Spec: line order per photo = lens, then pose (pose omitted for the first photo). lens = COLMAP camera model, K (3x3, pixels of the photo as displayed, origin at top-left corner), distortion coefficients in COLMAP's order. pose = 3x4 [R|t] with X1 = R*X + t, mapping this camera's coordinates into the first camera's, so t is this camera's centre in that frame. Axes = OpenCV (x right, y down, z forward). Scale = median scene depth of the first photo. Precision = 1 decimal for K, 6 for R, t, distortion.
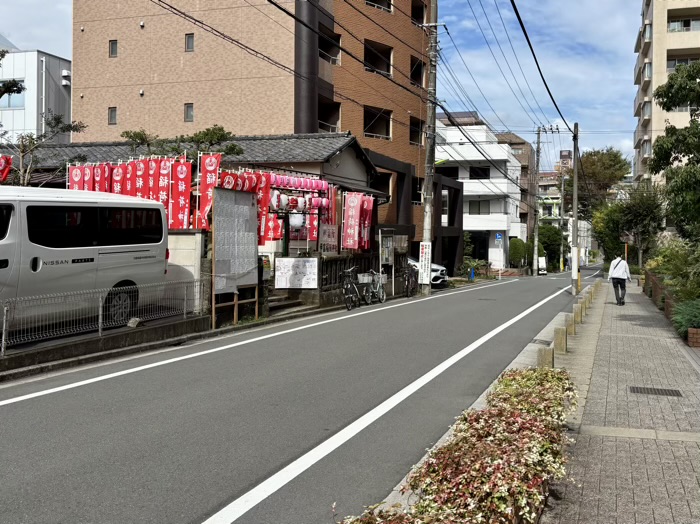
lens RADIAL K [[523.5, 0, 350.5], [0, 523.5, 260.3], [0, 0, 1]] dist [0.024528, -0.002023]
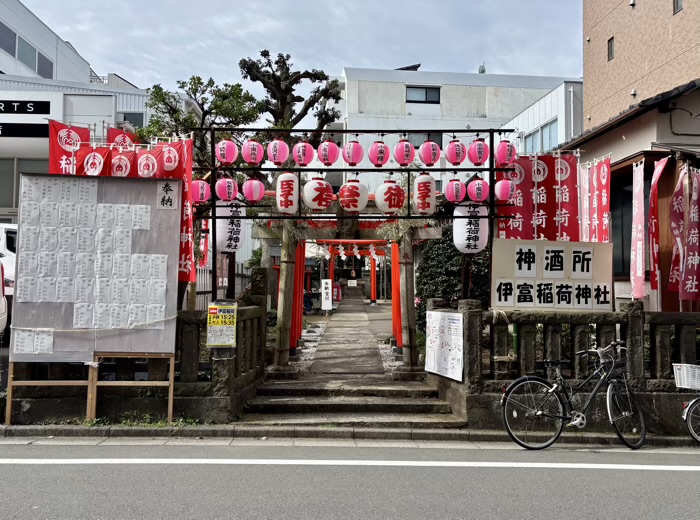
lens RADIAL K [[591.4, 0, 350.2], [0, 591.4, 262.4], [0, 0, 1]] dist [0.019435, 0.010385]
pose [[0.522858, -0.029560, -0.851907, 0.416226], [-0.044320, 0.997104, -0.061799, -0.015973], [0.851267, 0.070068, 0.520034, 0.844895]]
